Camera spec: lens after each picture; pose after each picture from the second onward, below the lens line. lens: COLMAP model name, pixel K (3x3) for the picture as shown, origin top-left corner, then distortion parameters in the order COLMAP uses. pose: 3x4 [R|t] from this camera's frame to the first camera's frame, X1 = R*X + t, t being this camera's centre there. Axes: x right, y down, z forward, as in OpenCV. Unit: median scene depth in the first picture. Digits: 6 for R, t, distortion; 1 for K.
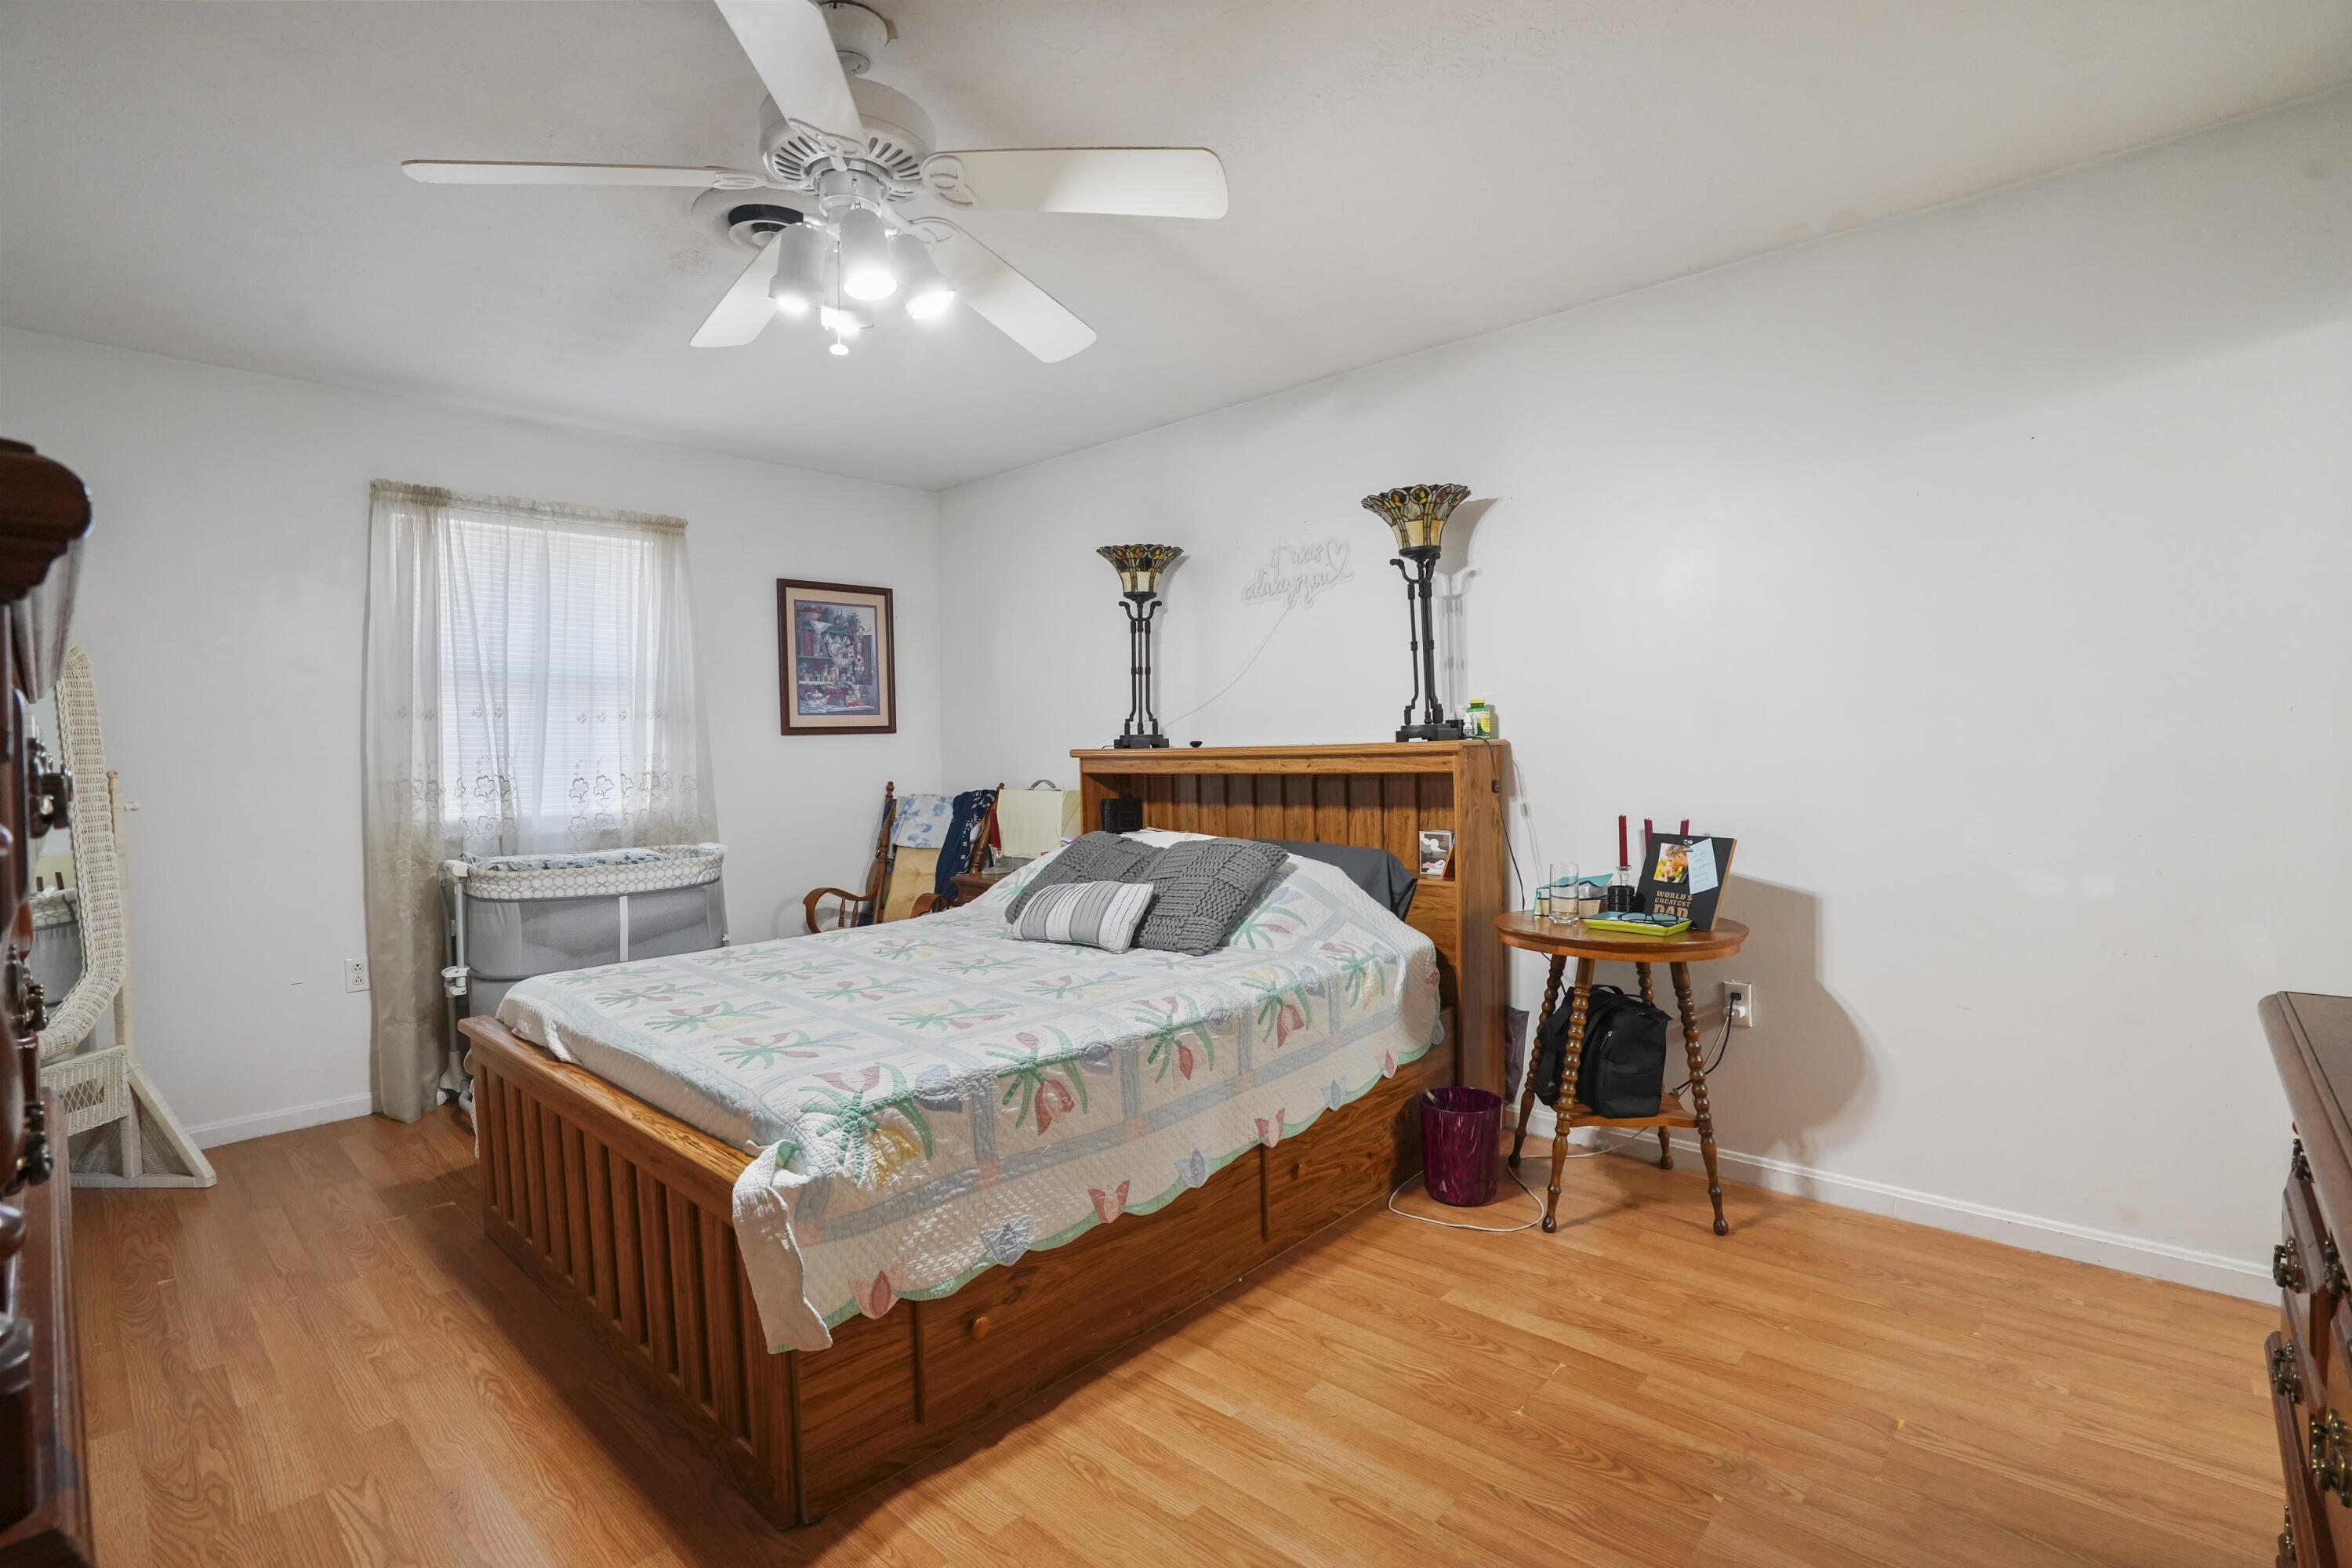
lens RADIAL K [[1108.8, 0, 1172.1], [0, 1108.8, 760.5], [0, 0, 1]] dist [-0.061092, 0.028263]
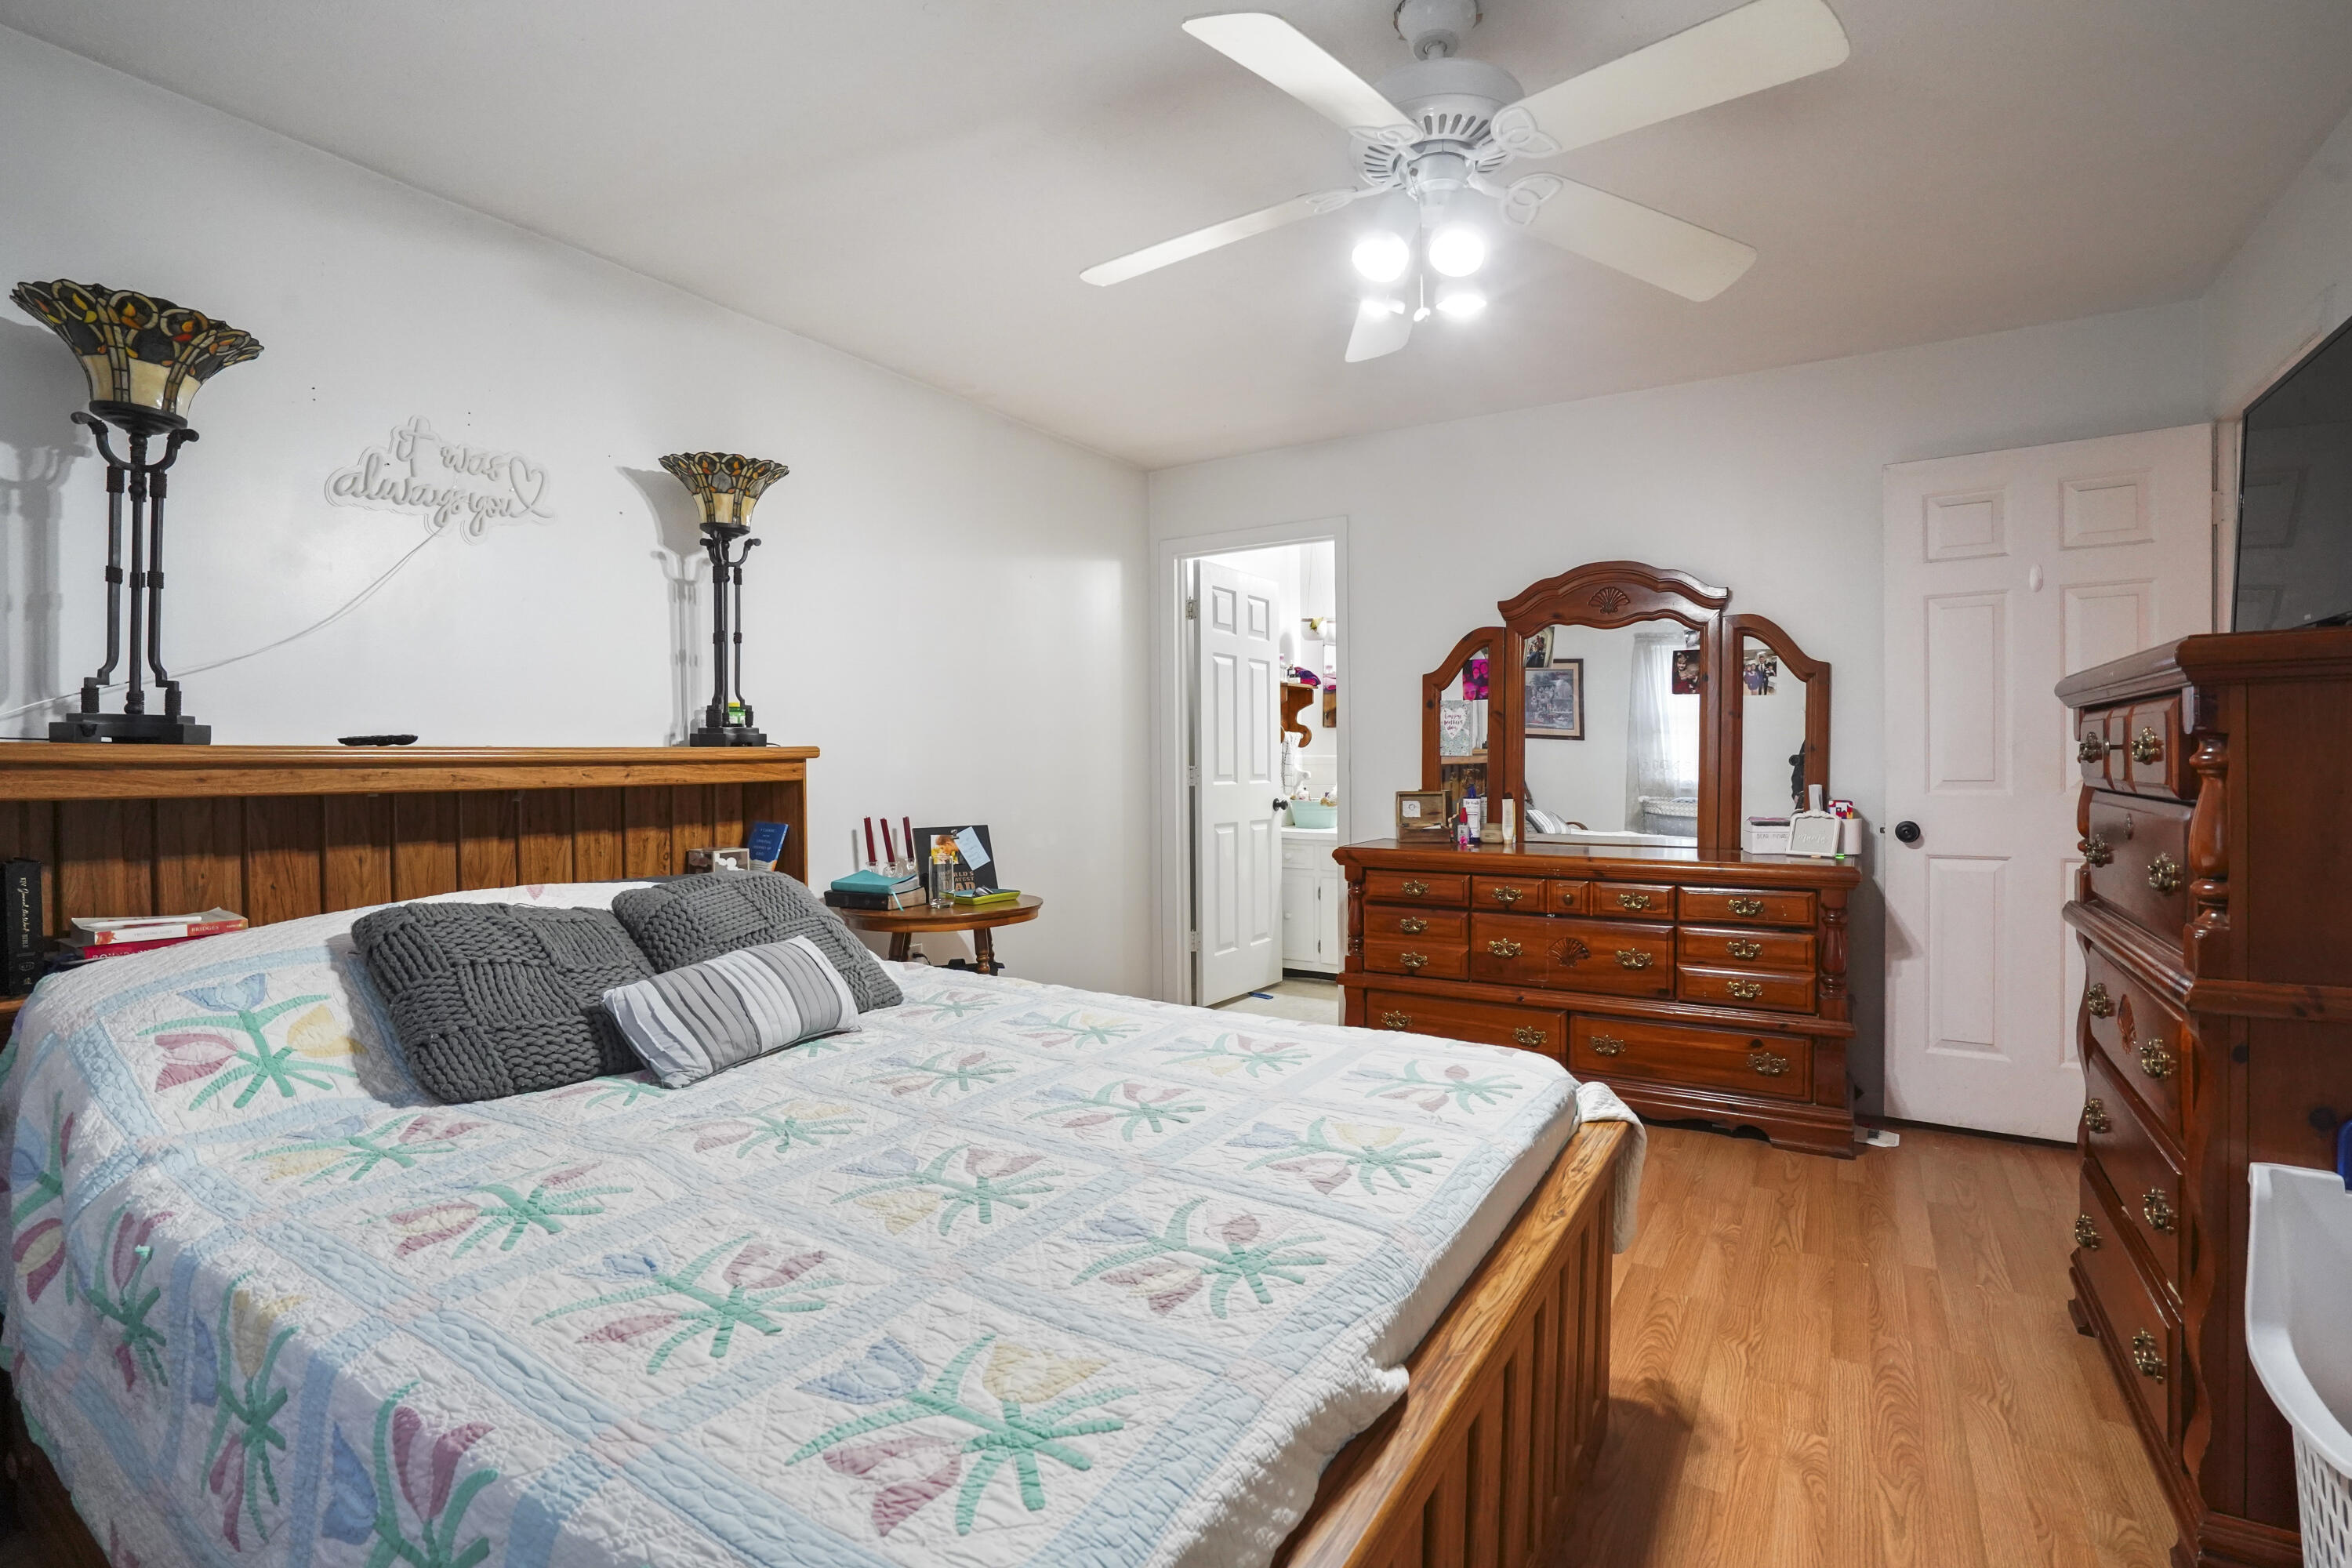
lens RADIAL K [[1079.3, 0, 1176.0], [0, 1079.3, 784.0], [0, 0, 1]] dist [0.001905, 0.000105]
pose [[-0.176703, -0.009395, 0.984219, -0.681007], [0.006643, 0.999920, 0.010738, 0.004919], [-0.984242, 0.008436, -0.176627, 0.792199]]
